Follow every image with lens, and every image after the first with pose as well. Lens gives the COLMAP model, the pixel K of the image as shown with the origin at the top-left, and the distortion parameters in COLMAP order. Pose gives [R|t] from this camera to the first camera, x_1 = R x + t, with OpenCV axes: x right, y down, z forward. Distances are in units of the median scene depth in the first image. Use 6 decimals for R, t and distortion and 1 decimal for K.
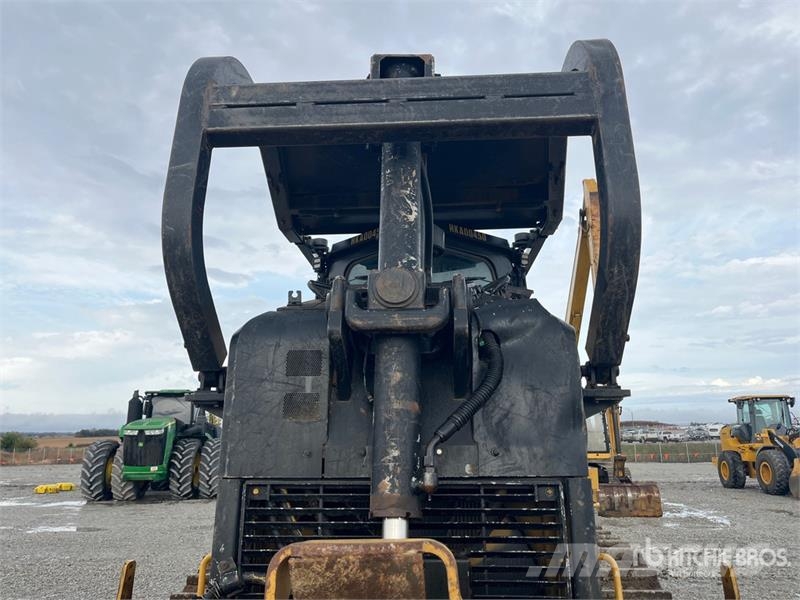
lens RADIAL K [[604.5, 0, 399.4], [0, 604.5, 299.3], [0, 0, 1]] dist [0.064627, -0.087003]
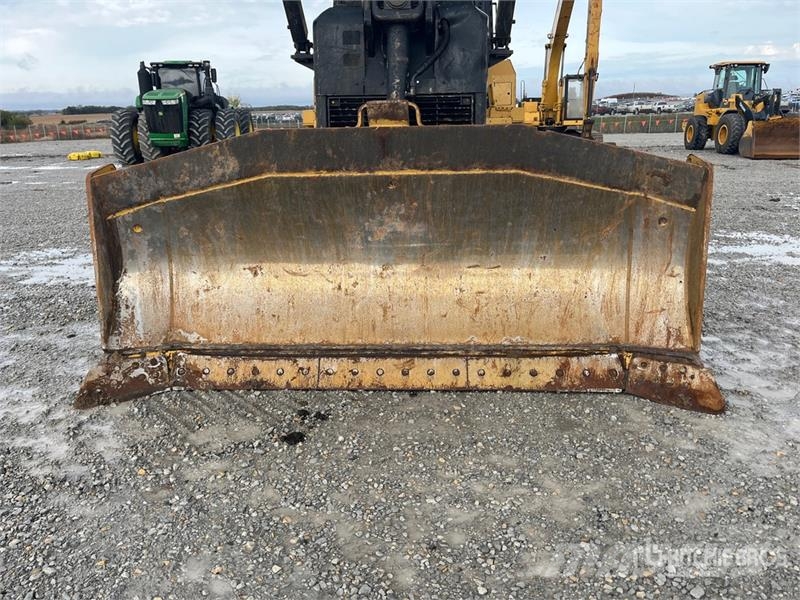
lens RADIAL K [[604.5, 0, 399.4], [0, 604.5, 299.3], [0, 0, 1]] dist [0.064627, -0.087003]
pose [[0.999936, -0.010240, 0.004780, -0.001781], [0.006518, 0.868148, 0.496263, -0.015030], [-0.009232, -0.496200, 0.868159, -0.124104]]
